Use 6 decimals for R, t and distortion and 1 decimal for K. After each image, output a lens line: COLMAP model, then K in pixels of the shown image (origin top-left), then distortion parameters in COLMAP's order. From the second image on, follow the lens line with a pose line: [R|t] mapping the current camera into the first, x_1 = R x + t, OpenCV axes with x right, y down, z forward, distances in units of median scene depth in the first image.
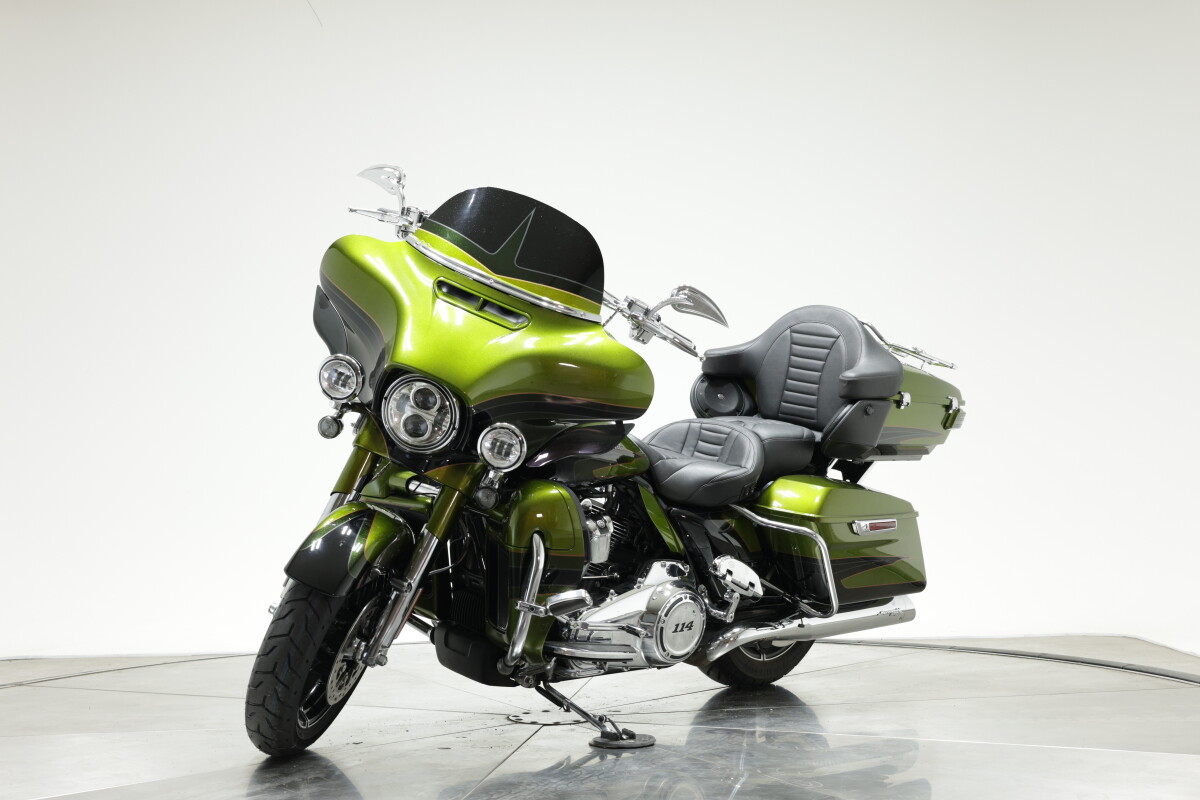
lens RADIAL K [[1665.2, 0, 600.0], [0, 1665.2, 400.0], [0, 0, 1]] dist [-0.029996, -0.019502]
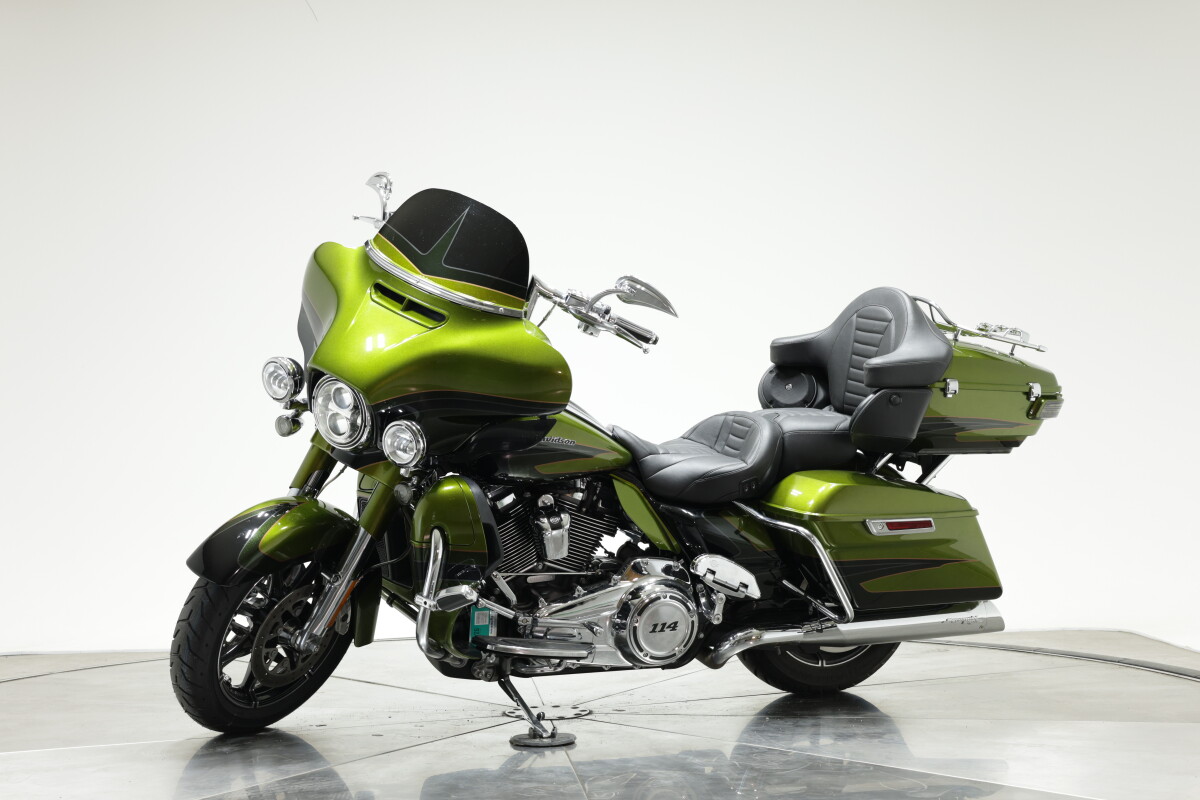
lens RADIAL K [[1665.2, 0, 600.0], [0, 1665.2, 400.0], [0, 0, 1]] dist [-0.029996, -0.019502]
pose [[0.921232, -0.018194, -0.388588, 0.392589], [0.019800, 0.999804, 0.000126, 0.003239], [0.388509, -0.007810, 0.921412, 0.092781]]
